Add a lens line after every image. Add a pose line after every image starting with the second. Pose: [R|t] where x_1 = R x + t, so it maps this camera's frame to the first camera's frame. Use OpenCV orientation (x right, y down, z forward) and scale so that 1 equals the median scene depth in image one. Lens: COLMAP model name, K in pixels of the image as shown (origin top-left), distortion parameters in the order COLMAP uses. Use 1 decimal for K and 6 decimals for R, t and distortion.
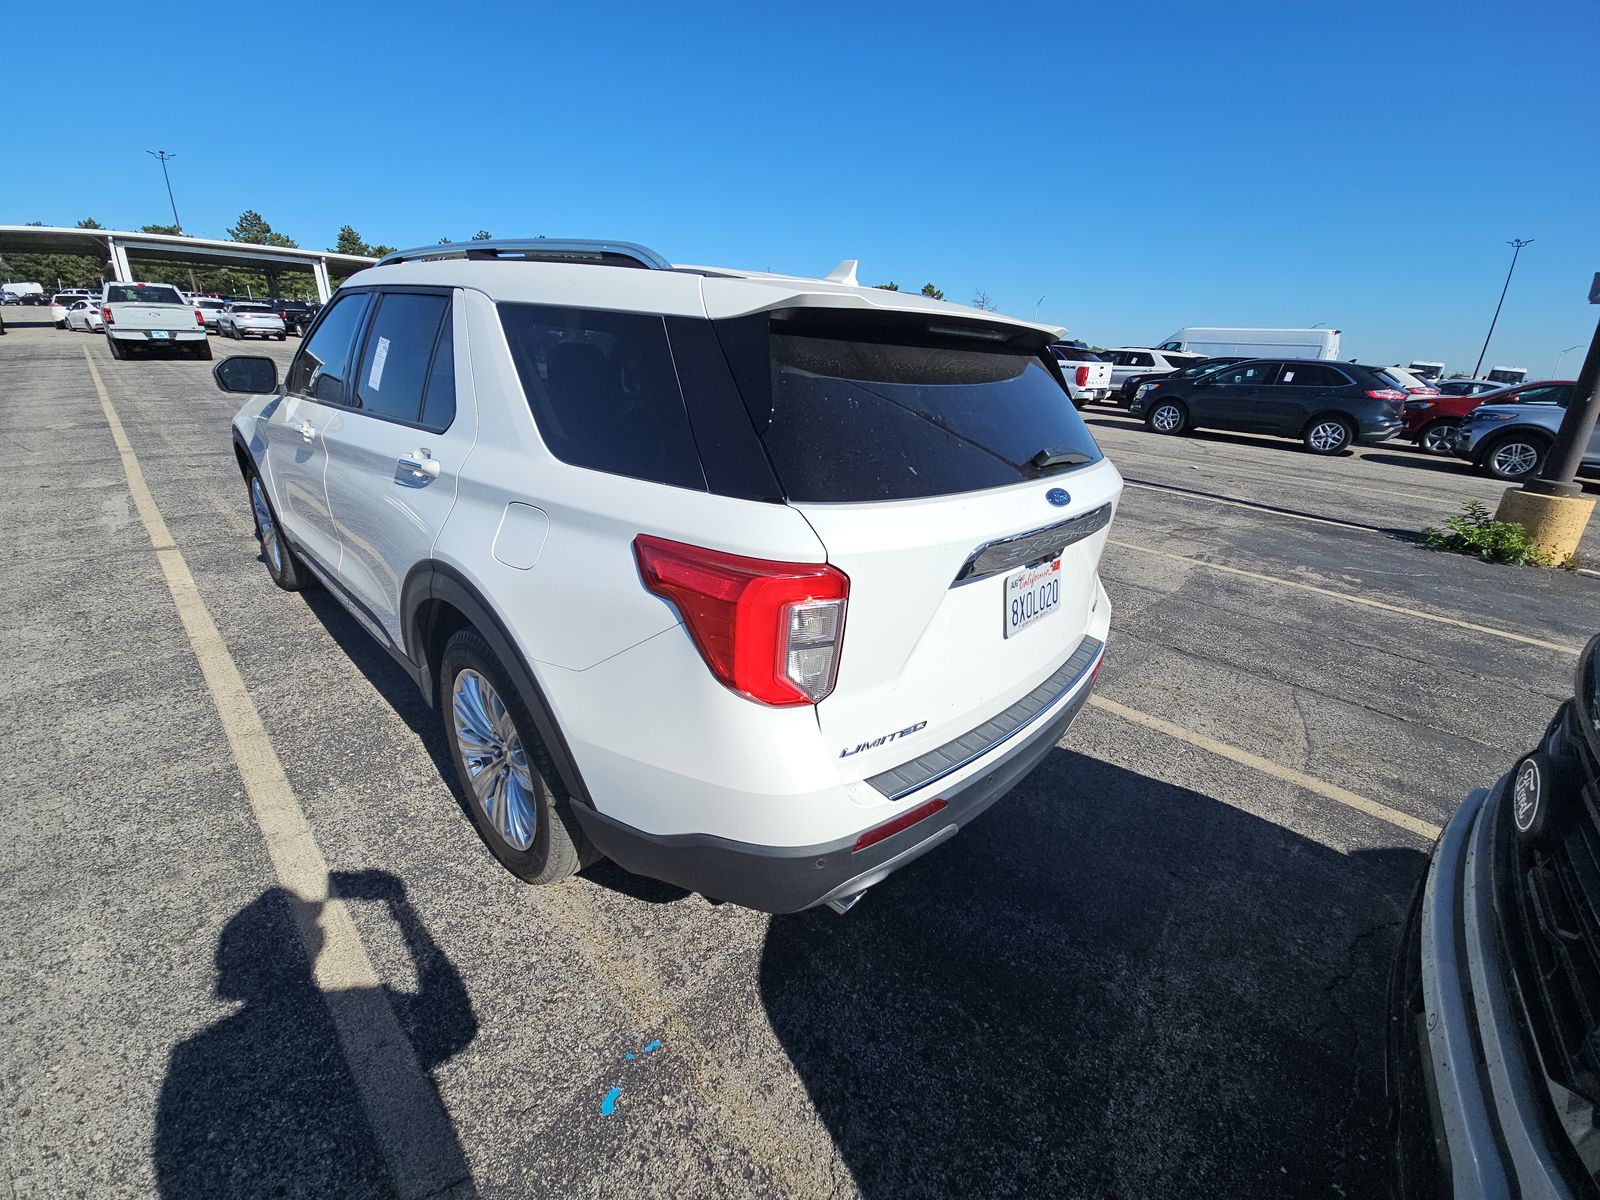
lens RADIAL K [[659.9, 0, 803.5], [0, 659.9, 598.0], [0, 0, 1]] dist [0.007449, -0.008288]
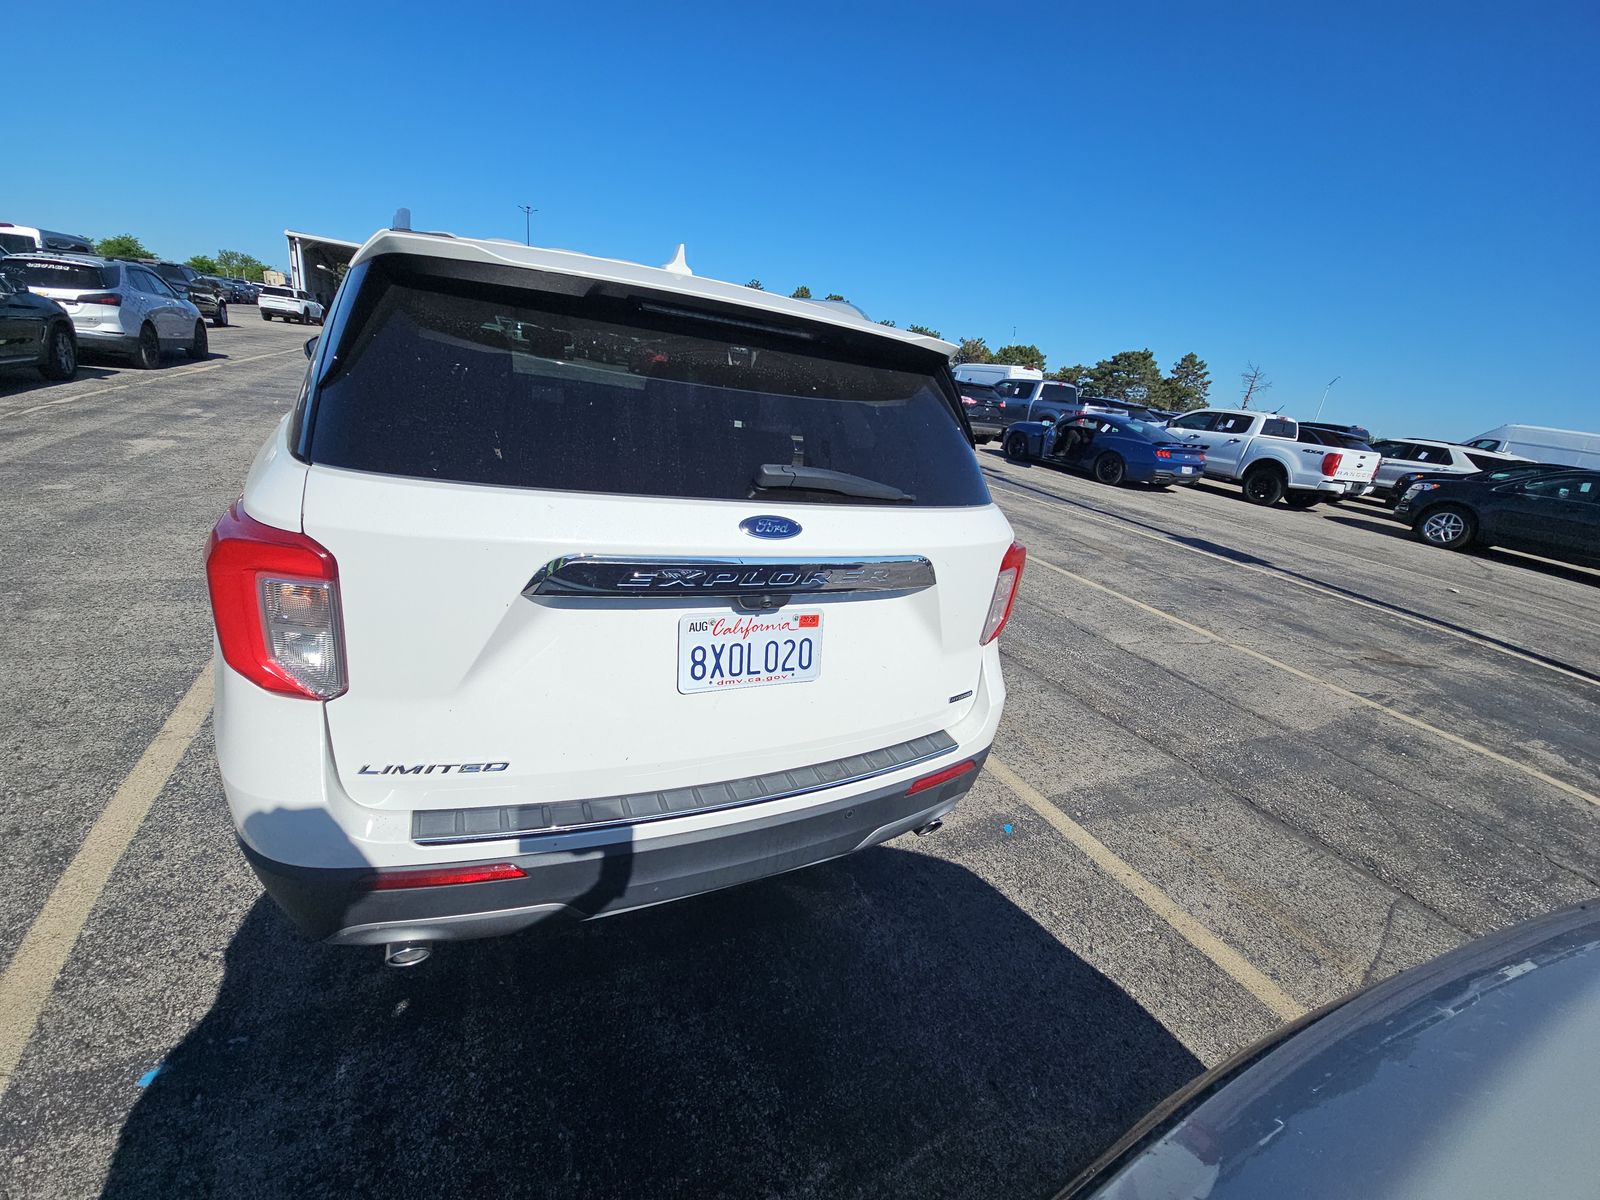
lens RADIAL K [[650.2, 0, 802.2], [0, 650.2, 603.1], [0, 0, 1]] dist [0.034826, -0.022799]
pose [[0.937936, 0.180427, -0.296179, 0.129461], [-0.198213, 0.979672, -0.030899, -0.009573], [0.284583, 0.087688, 0.954632, 0.055587]]
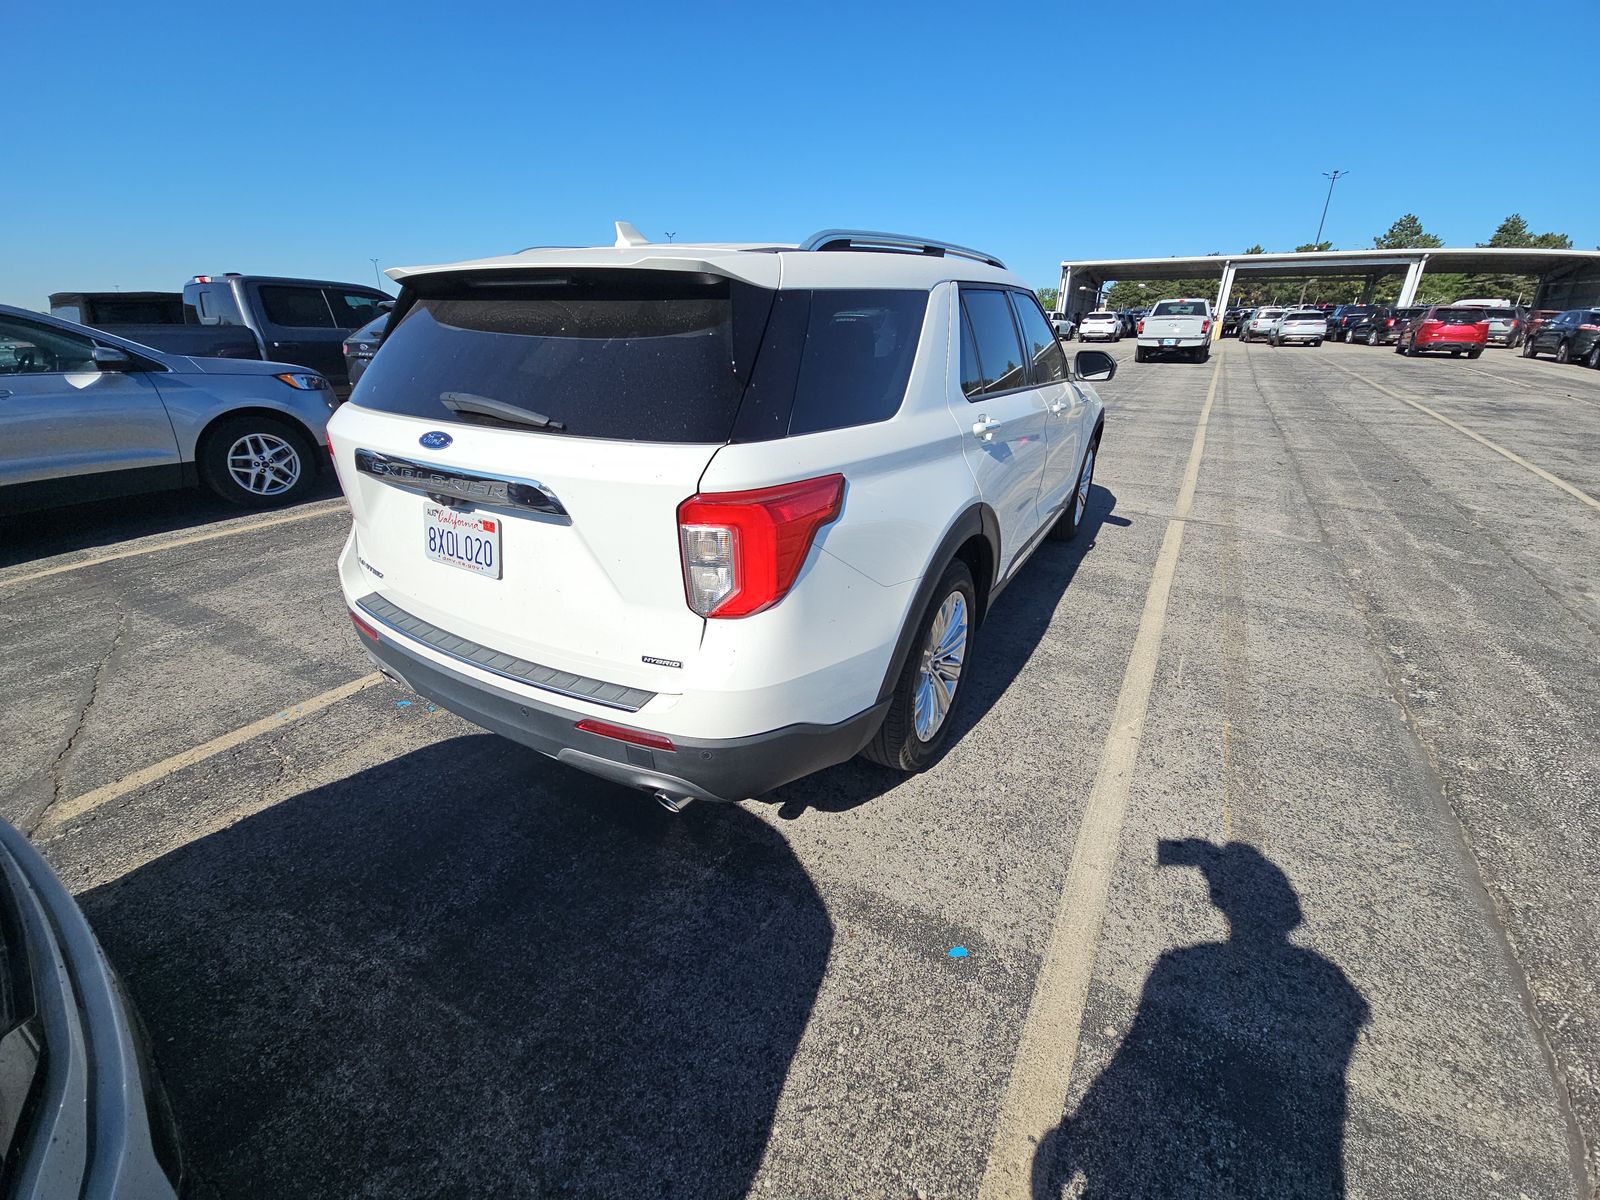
lens RADIAL K [[650.2, 0, 802.2], [0, 650.2, 603.1], [0, 0, 1]] dist [0.034826, -0.022799]
pose [[0.214291, 0.336413, -0.917009, 0.294106], [-0.341682, 0.905322, 0.252279, -0.072434], [0.915059, 0.259264, 0.308948, 0.247373]]
